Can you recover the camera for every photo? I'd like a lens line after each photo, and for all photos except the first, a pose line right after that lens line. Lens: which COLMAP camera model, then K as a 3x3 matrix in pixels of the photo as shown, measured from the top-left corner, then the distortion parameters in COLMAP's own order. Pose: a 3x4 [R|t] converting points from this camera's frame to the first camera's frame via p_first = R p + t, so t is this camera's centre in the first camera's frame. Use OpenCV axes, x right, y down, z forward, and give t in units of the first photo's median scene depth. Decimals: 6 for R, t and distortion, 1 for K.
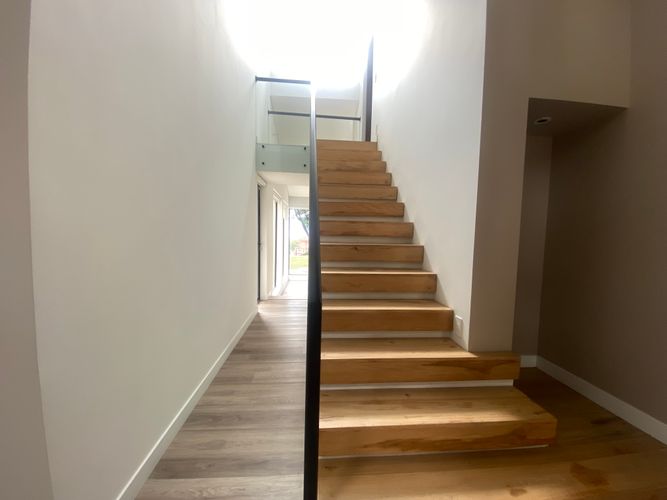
lens RADIAL K [[269.3, 0, 333.6], [0, 269.3, 252.5], [0, 0, 1]] dist [-0.004408, -0.000378]
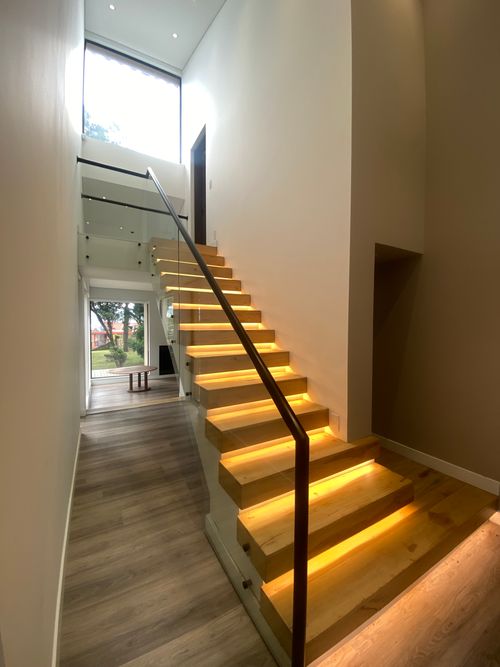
lens RADIAL K [[273.4, 0, 249.5], [0, 273.4, 329.2], [0, 0, 1]] dist [-0.011002, -0.001525]
pose [[0.911895, -0.025931, 0.409604, -0.310269], [0.045951, 0.998178, -0.039108, -0.090962], [-0.407844, 0.054484, 0.911425, 0.029118]]
